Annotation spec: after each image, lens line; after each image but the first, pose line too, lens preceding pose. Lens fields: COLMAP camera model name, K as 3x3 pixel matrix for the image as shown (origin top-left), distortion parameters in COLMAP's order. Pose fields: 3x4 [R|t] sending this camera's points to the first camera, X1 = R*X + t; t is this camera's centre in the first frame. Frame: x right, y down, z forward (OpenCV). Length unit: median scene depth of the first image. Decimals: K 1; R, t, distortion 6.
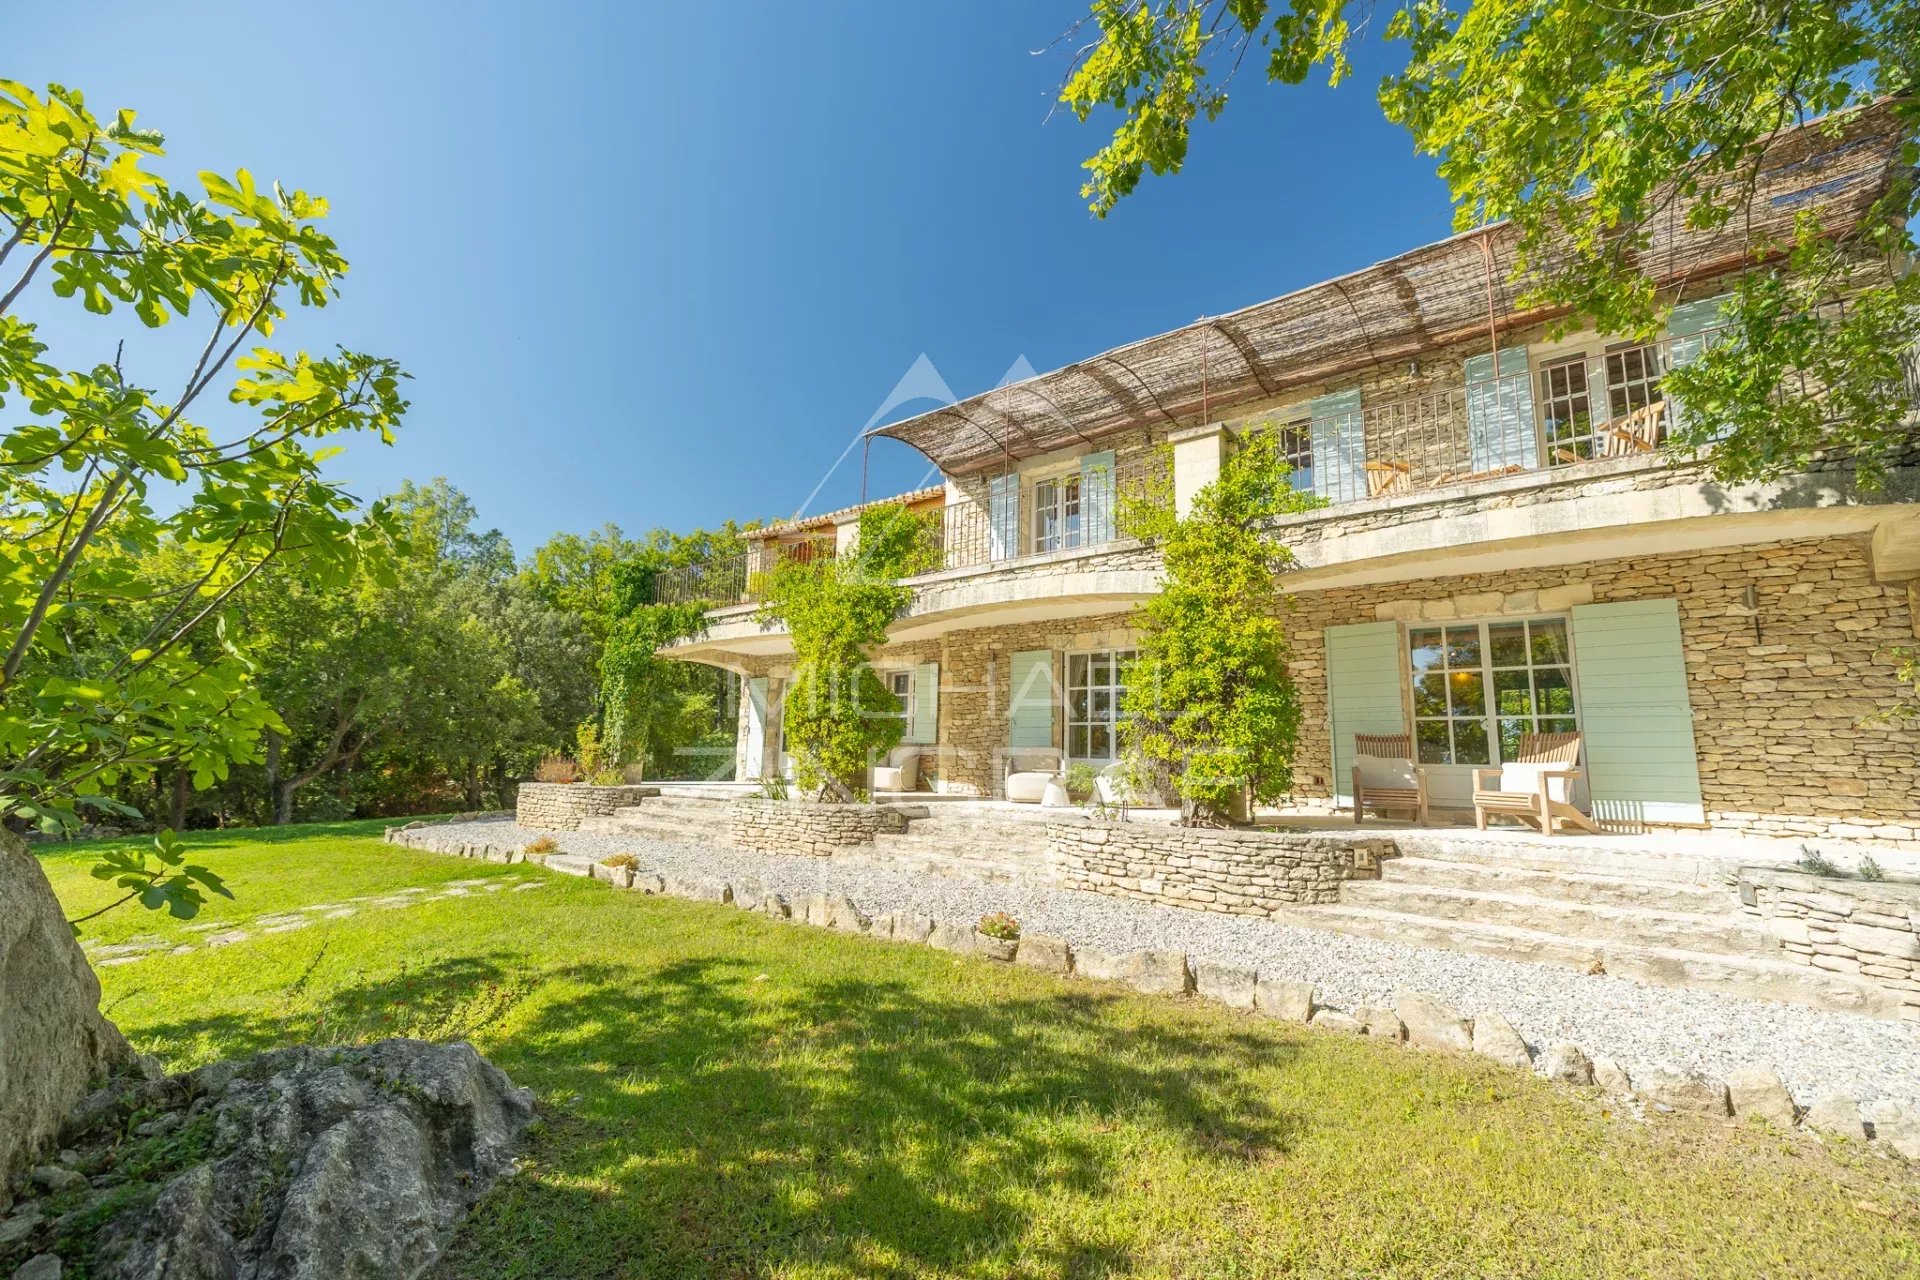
lens RADIAL K [[803.9, 0, 960.0], [0, 803.9, 640.0], [0, 0, 1]] dist [0.002258, -0.000082]
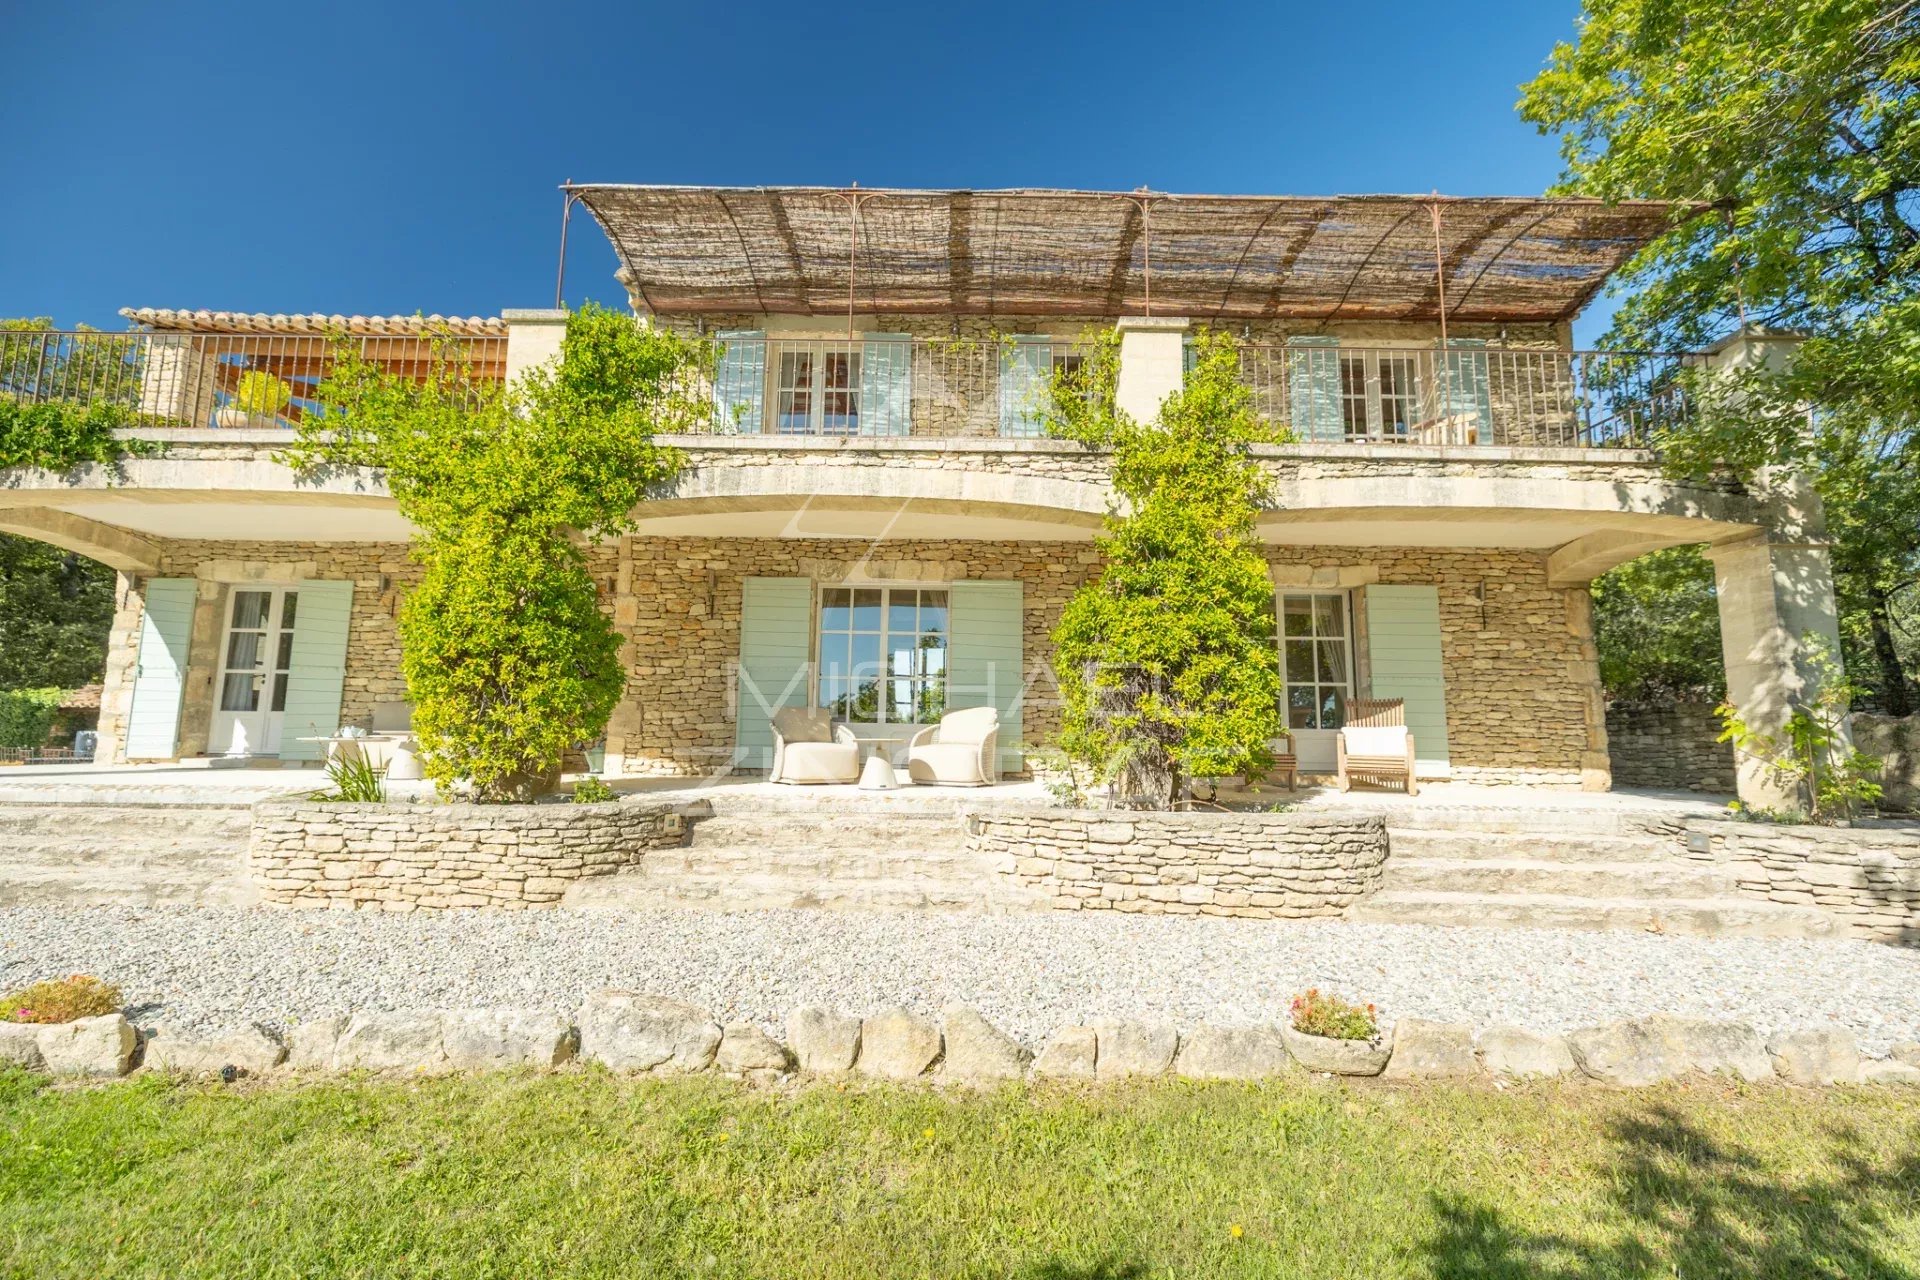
lens RADIAL K [[803.9, 0, 960.0], [0, 803.9, 640.0], [0, 0, 1]] dist [0.002258, -0.000082]
pose [[0.782530, 0.061421, 0.619576, -0.379798], [-0.091019, 0.995717, 0.016247, 0.071496], [-0.615924, -0.069107, 0.784769, 0.516347]]
